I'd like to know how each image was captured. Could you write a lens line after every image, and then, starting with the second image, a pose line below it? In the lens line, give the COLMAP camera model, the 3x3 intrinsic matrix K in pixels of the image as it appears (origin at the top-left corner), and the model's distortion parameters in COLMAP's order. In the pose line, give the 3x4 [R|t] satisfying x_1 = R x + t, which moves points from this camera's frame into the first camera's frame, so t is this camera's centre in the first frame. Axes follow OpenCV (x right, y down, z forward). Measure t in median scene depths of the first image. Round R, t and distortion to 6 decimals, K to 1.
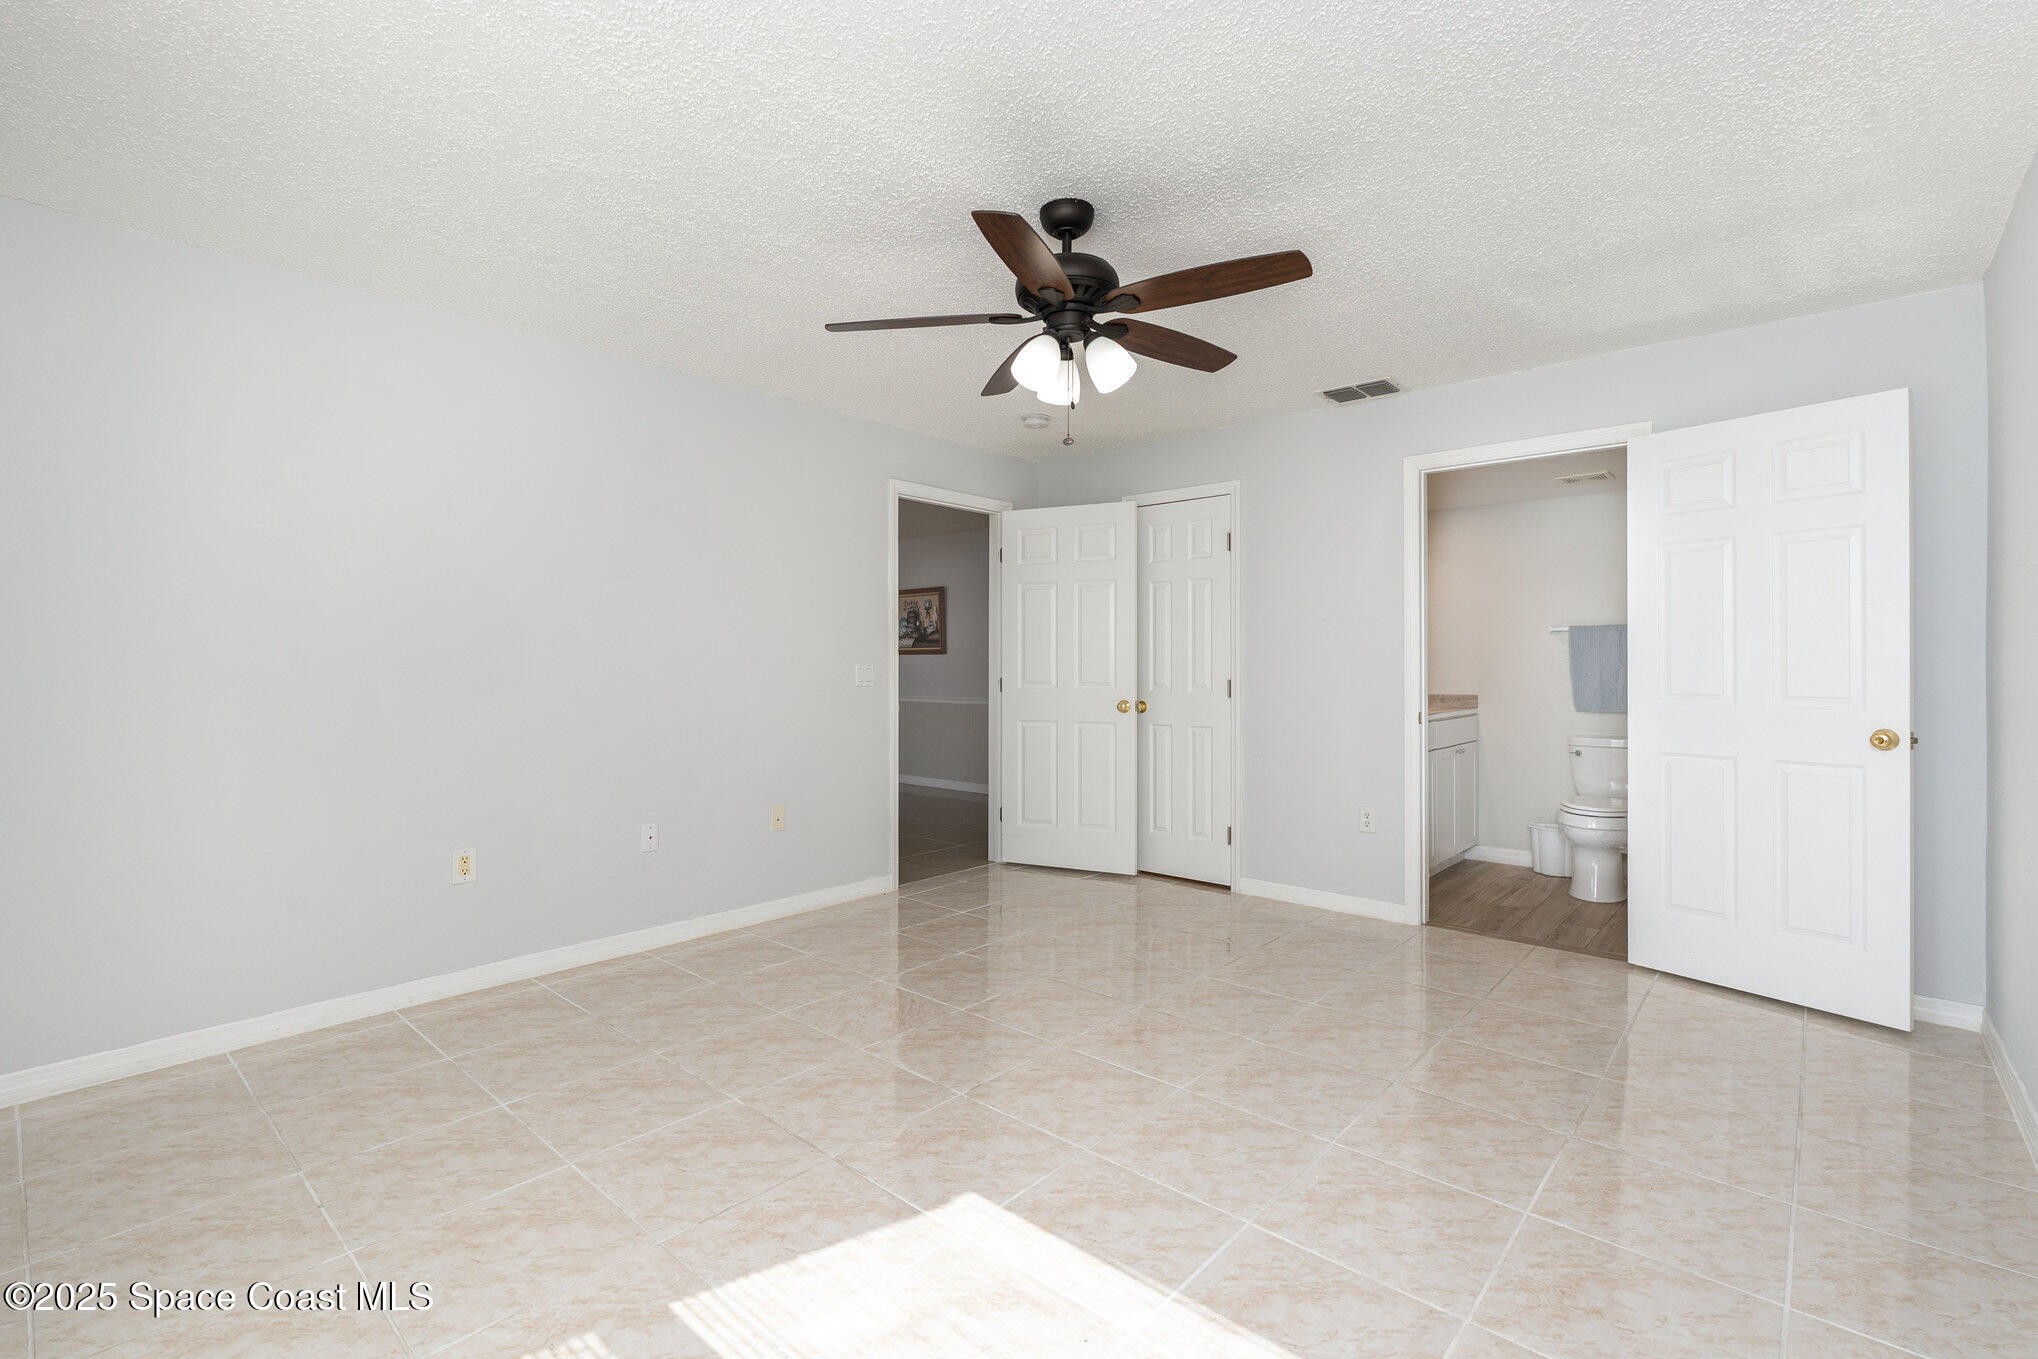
lens RADIAL K [[909.4, 0, 1019.7], [0, 909.4, 668.3], [0, 0, 1]] dist [-0.006128, -0.000121]
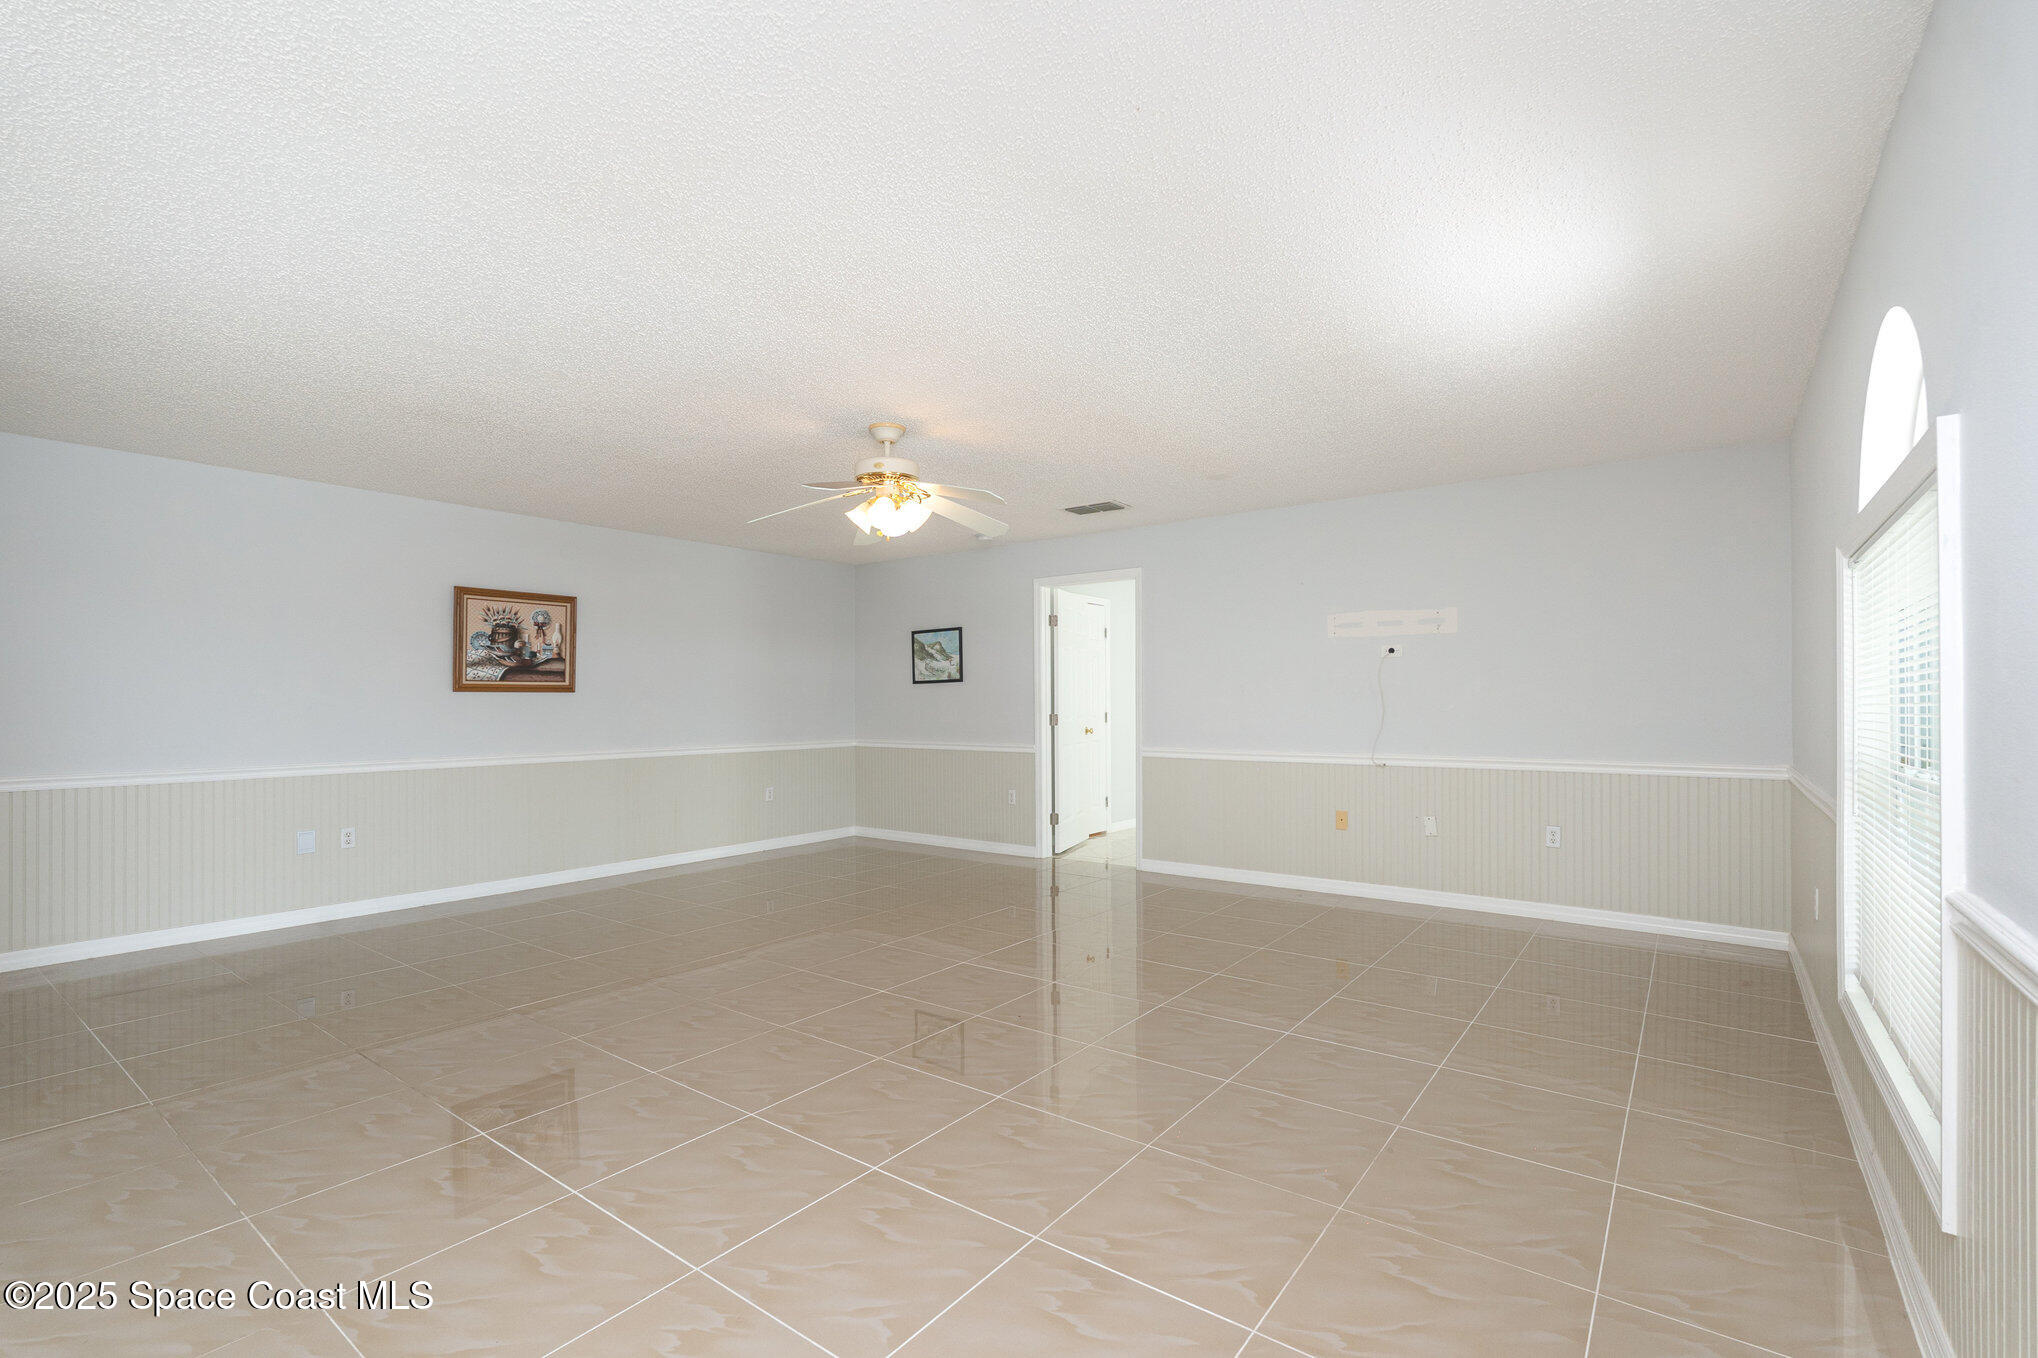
lens RADIAL K [[909.4, 0, 1019.6], [0, 909.4, 690.5], [0, 0, 1]] dist [-0.006128, -0.000121]
pose [[-0.075372, 0.010996, 0.997095, -0.802207], [0.008238, 0.999912, -0.010405, -0.006454], [-0.997121, 0.007430, -0.075456, 0.695596]]
